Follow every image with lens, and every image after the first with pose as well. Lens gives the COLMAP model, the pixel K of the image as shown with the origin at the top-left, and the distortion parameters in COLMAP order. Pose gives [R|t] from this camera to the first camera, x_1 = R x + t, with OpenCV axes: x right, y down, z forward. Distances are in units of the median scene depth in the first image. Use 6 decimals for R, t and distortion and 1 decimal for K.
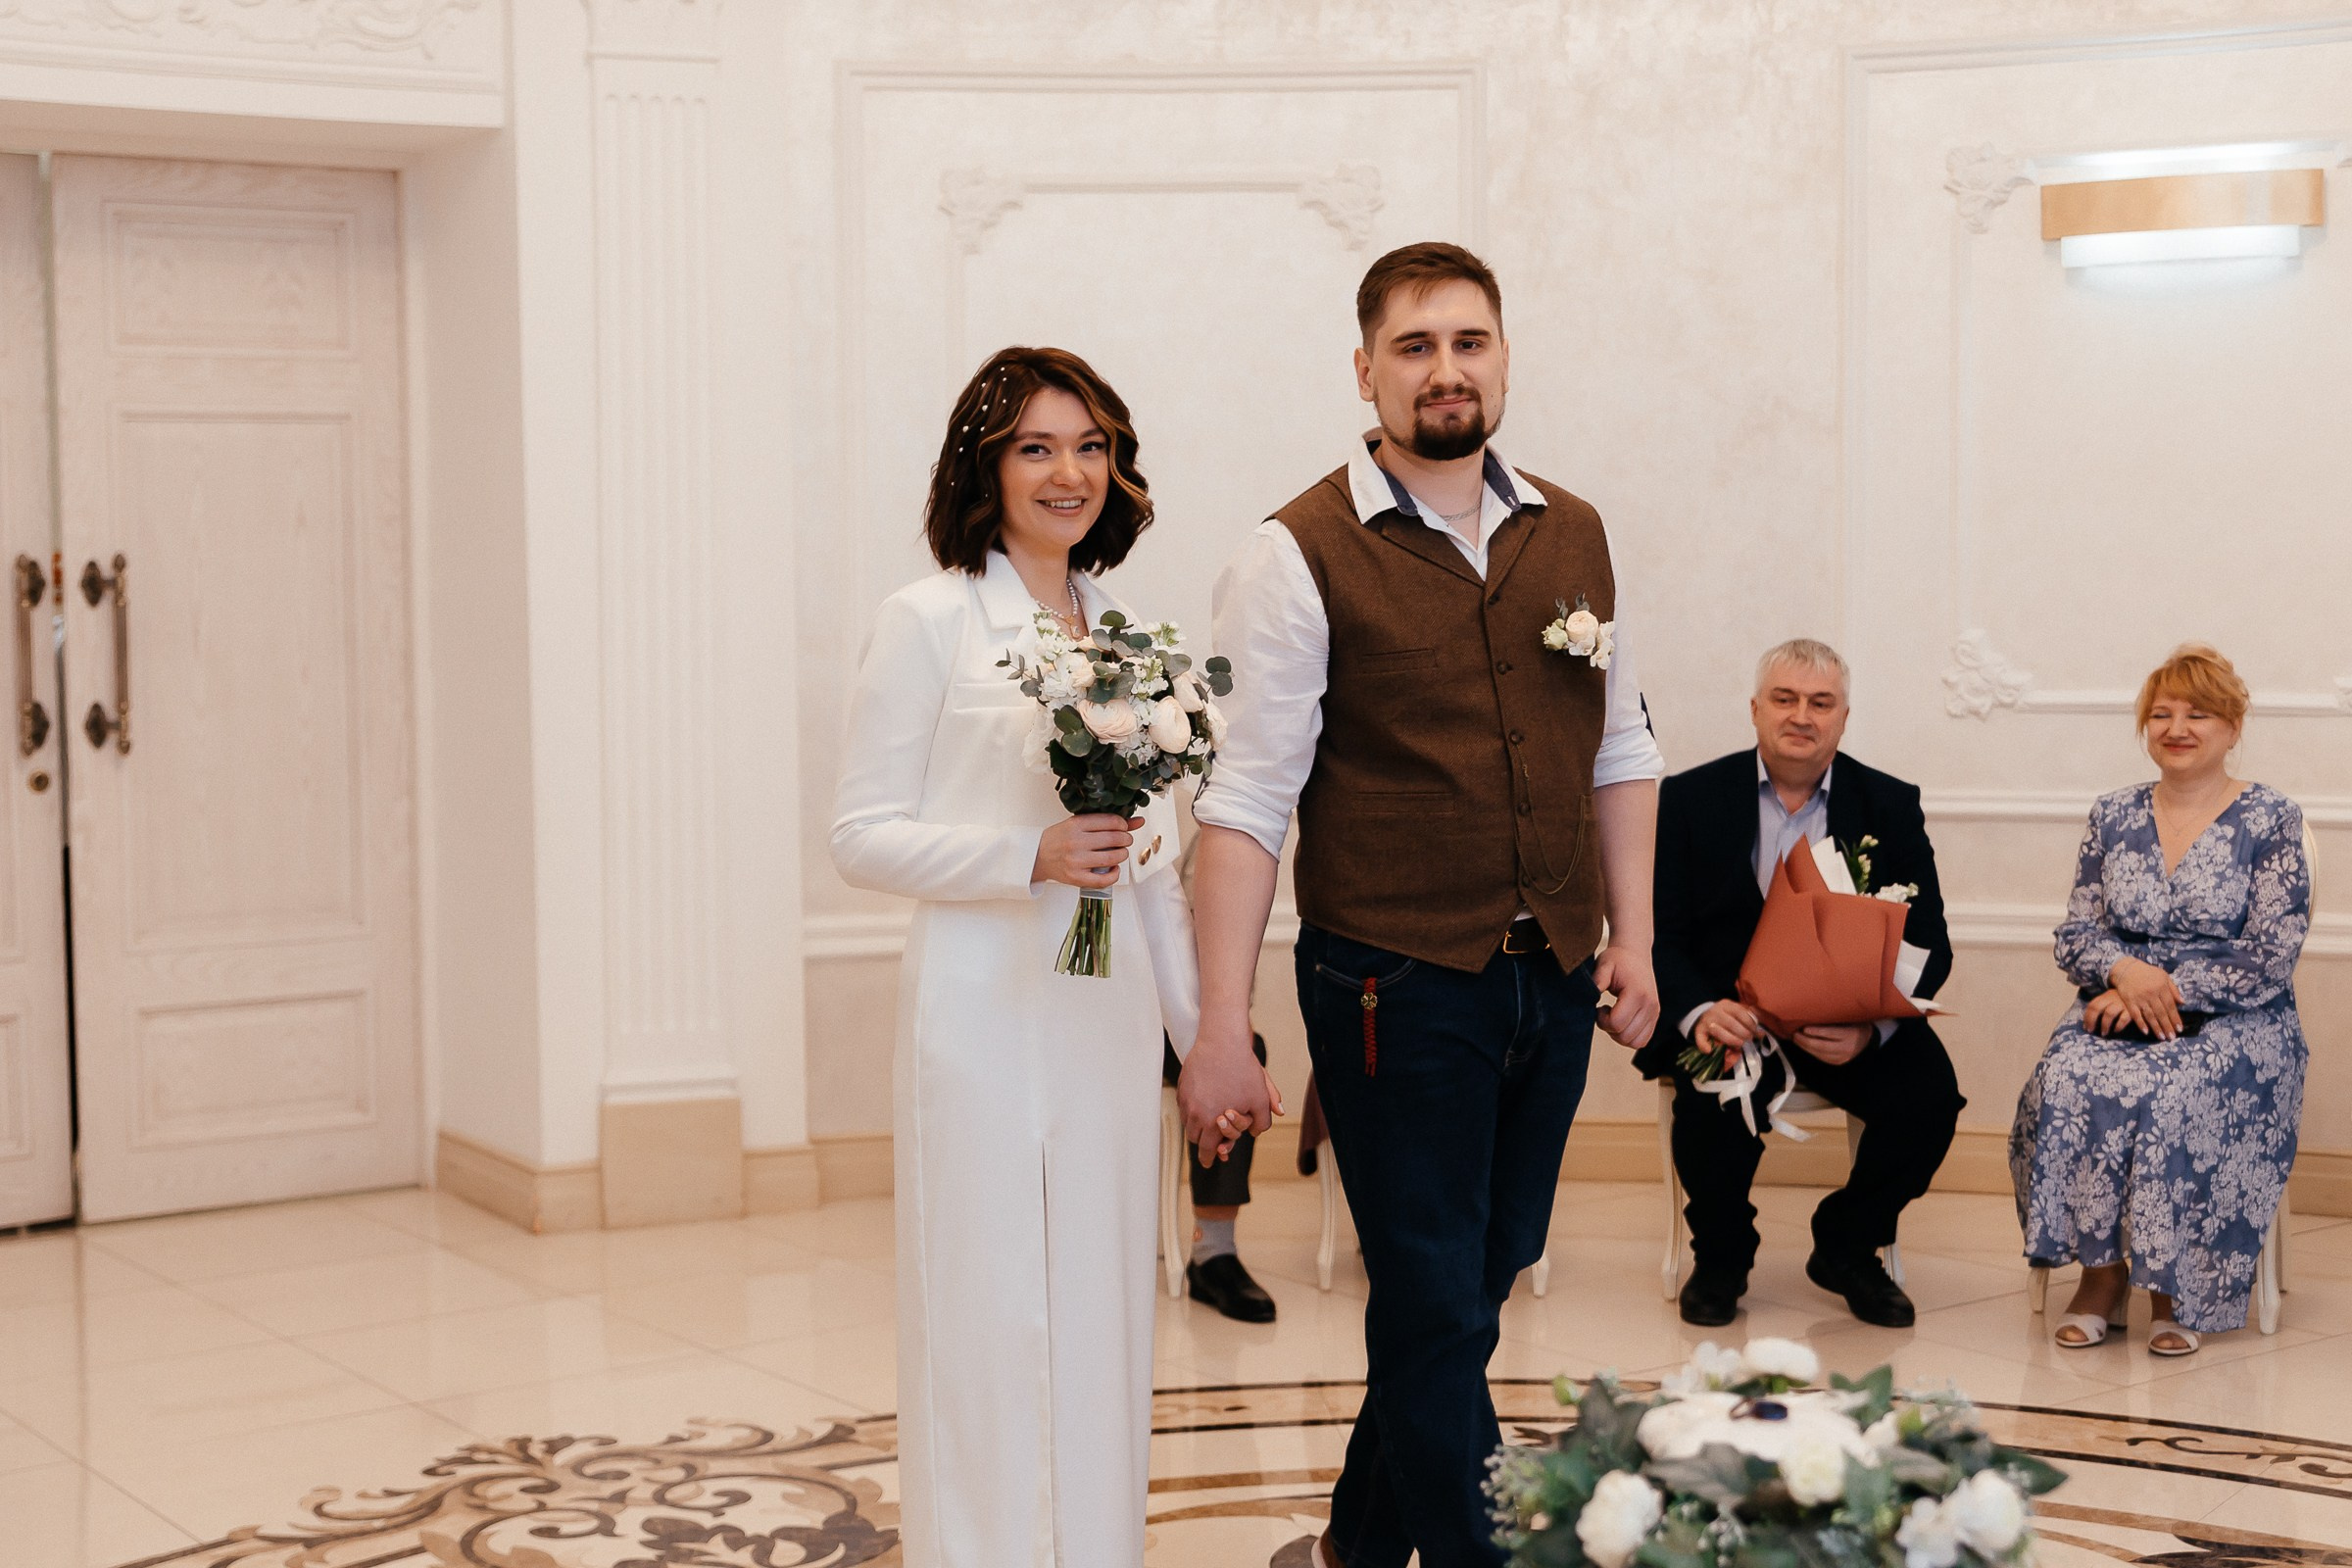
lens RADIAL K [[3399.7, 0, 1116.8], [0, 3399.7, 728.7], [0, 0, 1]] dist [-0.021835, 0.096511]
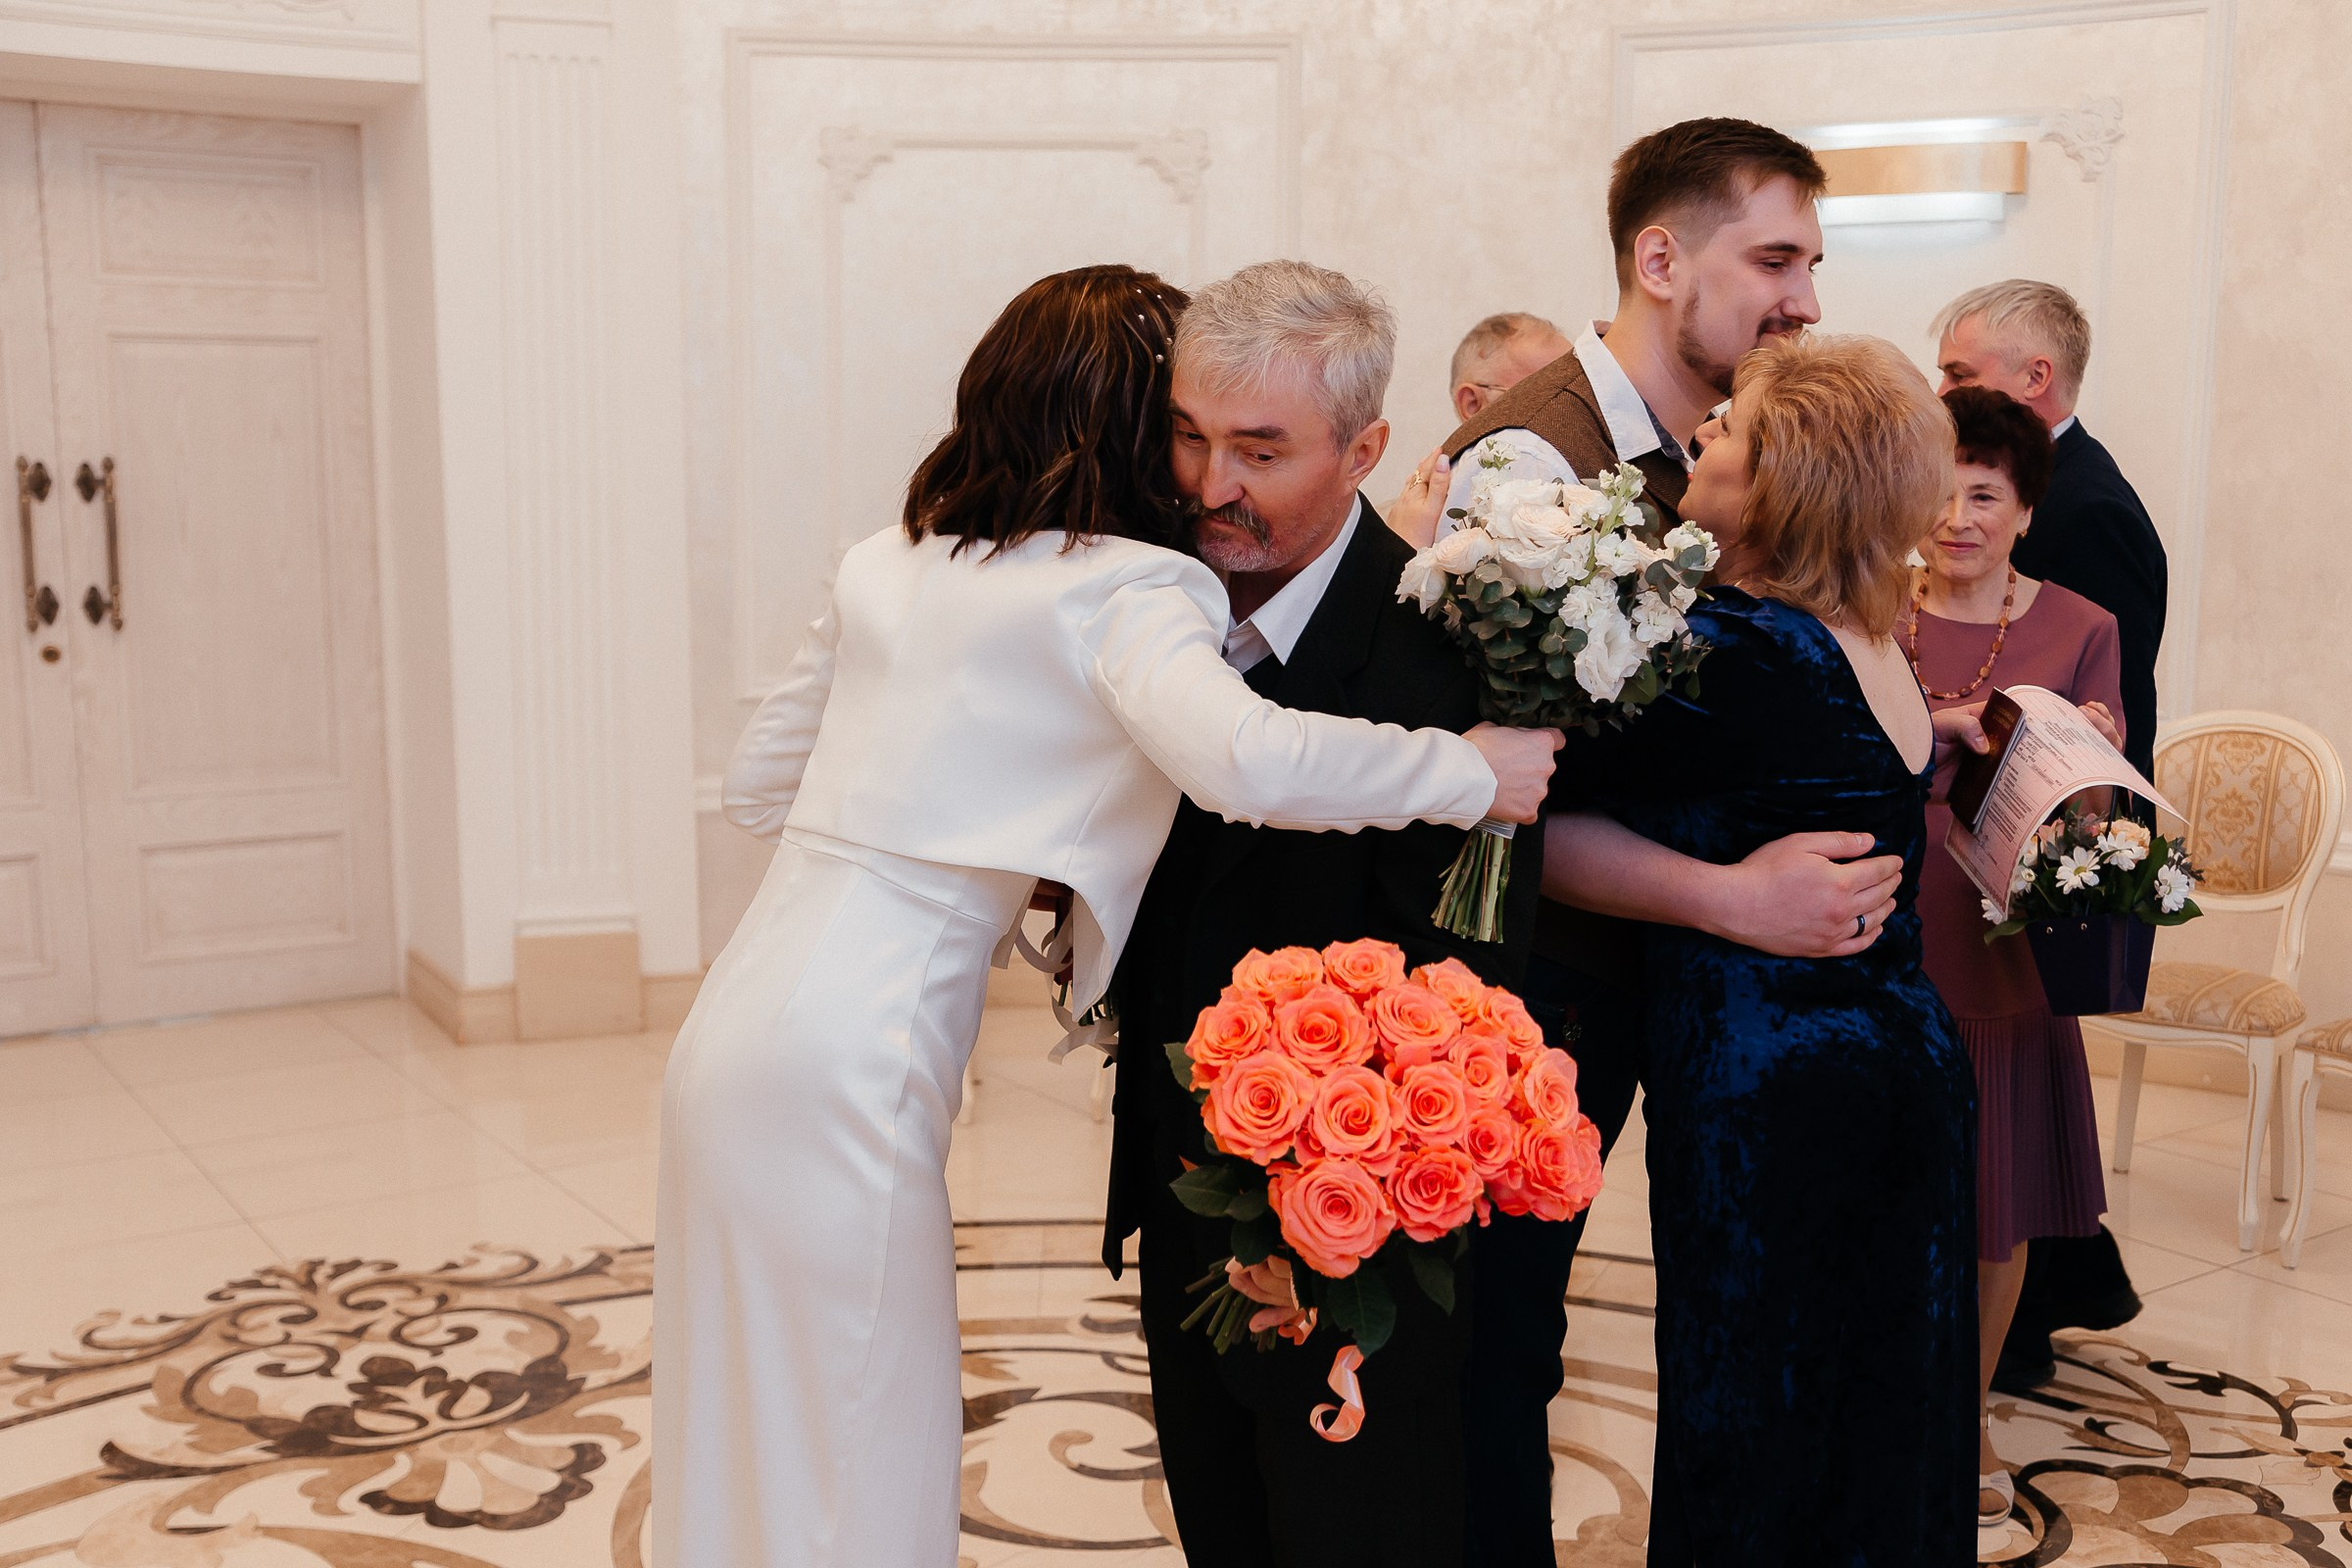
lens RADIAL K [[2426.1, 0, 1217.2], [0, 2426.1, 832.5], [0, 0, 1]] dist [-0.084887, 0.118226]
pose [[0.999733, 0.019046, -0.013117, 0.102613], [-0.017658, 0.994945, 0.098853, -0.011589], [0.014933, -0.098595, 0.995016, 0.185673]]
